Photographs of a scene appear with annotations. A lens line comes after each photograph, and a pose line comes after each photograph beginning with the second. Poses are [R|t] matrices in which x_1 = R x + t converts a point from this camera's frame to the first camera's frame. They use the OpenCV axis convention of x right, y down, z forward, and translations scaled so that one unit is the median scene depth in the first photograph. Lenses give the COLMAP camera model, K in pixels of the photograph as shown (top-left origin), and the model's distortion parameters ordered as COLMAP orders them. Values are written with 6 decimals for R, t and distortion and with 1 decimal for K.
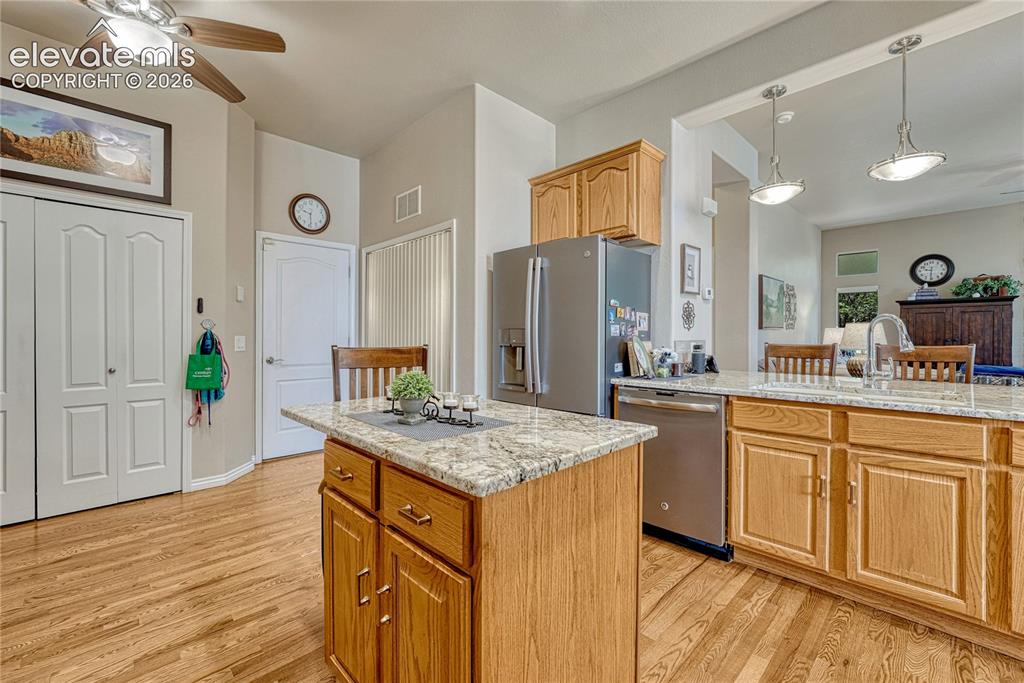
lens RADIAL K [[431.6, 0, 501.3], [0, 431.6, 340.4], [0, 0, 1]] dist [-0.008714, 0.000278]
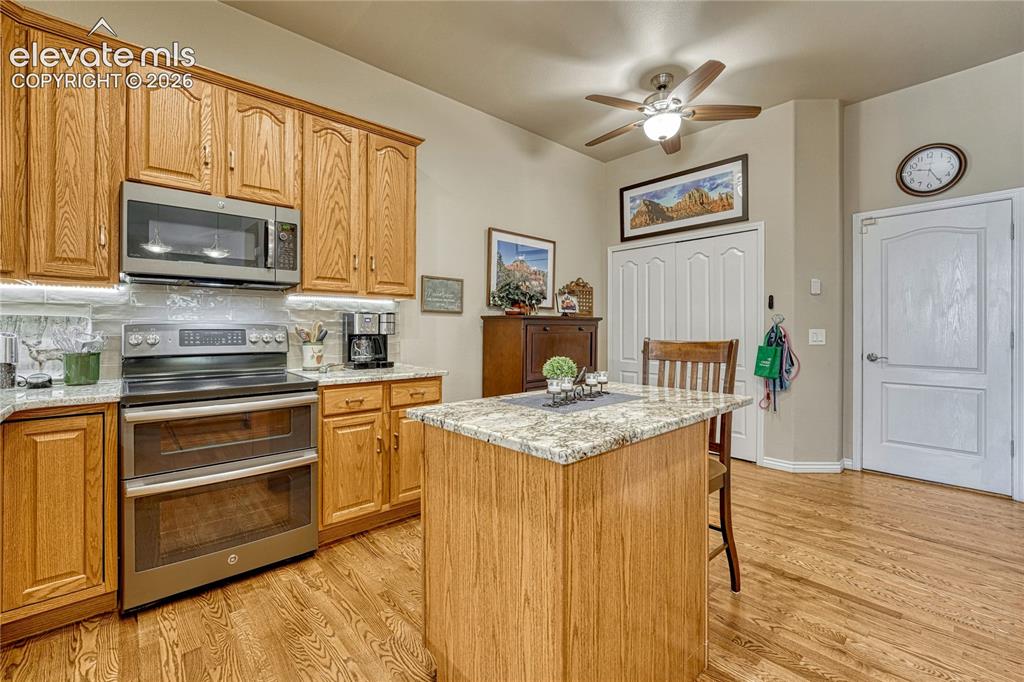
lens RADIAL K [[431.6, 0, 513.3], [0, 431.6, 325.4], [0, 0, 1]] dist [-0.008714, 0.000278]
pose [[-0.022284, -0.009467, -0.999707, 0.431443], [-0.009847, 0.999909, -0.009249, -0.003753], [0.999703, 0.009638, -0.022375, 0.361244]]
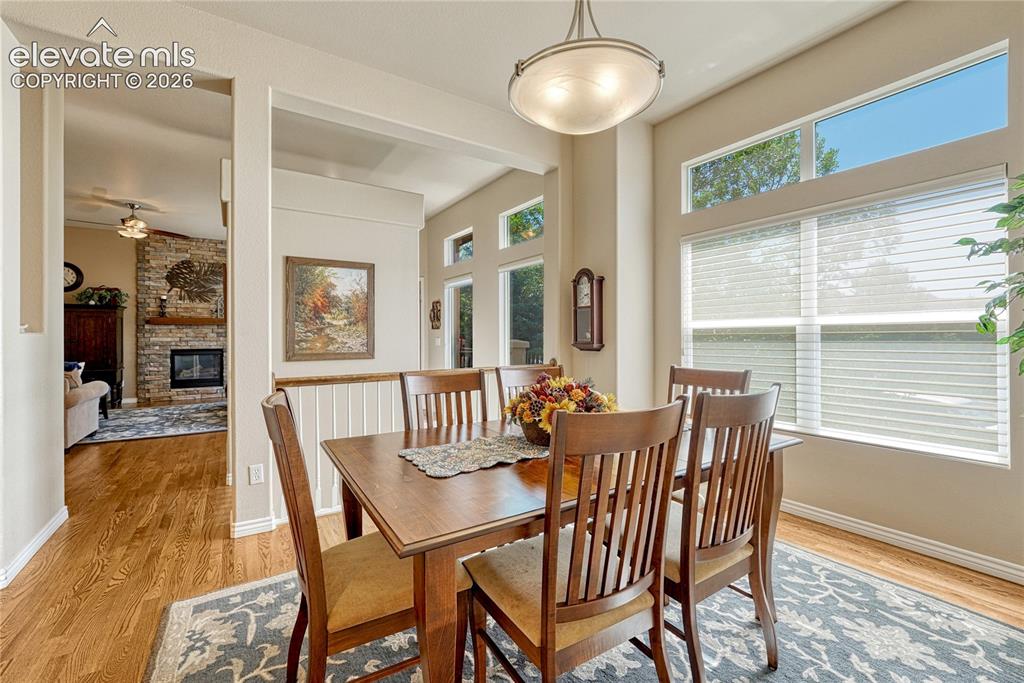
lens RADIAL K [[431.6, 0, 510.7], [0, 431.6, 339.1], [0, 0, 1]] dist [-0.008714, 0.000278]
pose [[0.193284, -0.006880, 0.981119, 0.337842], [0.009247, 0.999944, 0.005190, -0.004838], [-0.981099, 0.008069, 0.193337, -0.601440]]
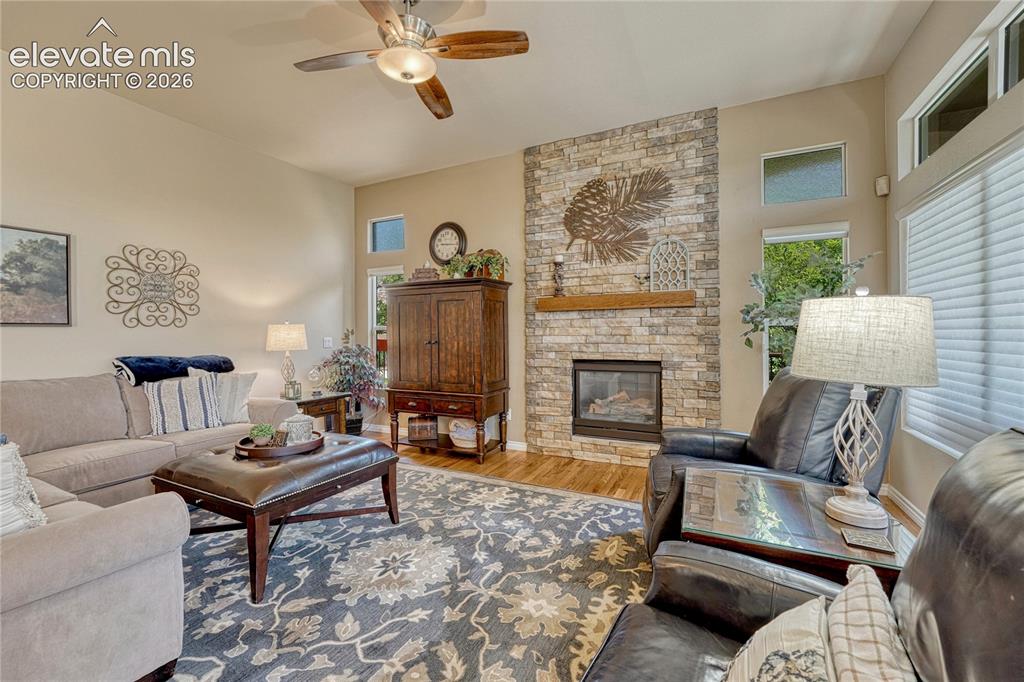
lens RADIAL K [[431.6, 0, 511.2], [0, 431.6, 332.0], [0, 0, 1]] dist [-0.008714, 0.000278]
pose [[0.941294, -0.004238, 0.337563, 1.705625], [0.010183, 0.999823, -0.015842, -0.011879], [-0.337436, 0.018350, 0.941170, 0.584484]]
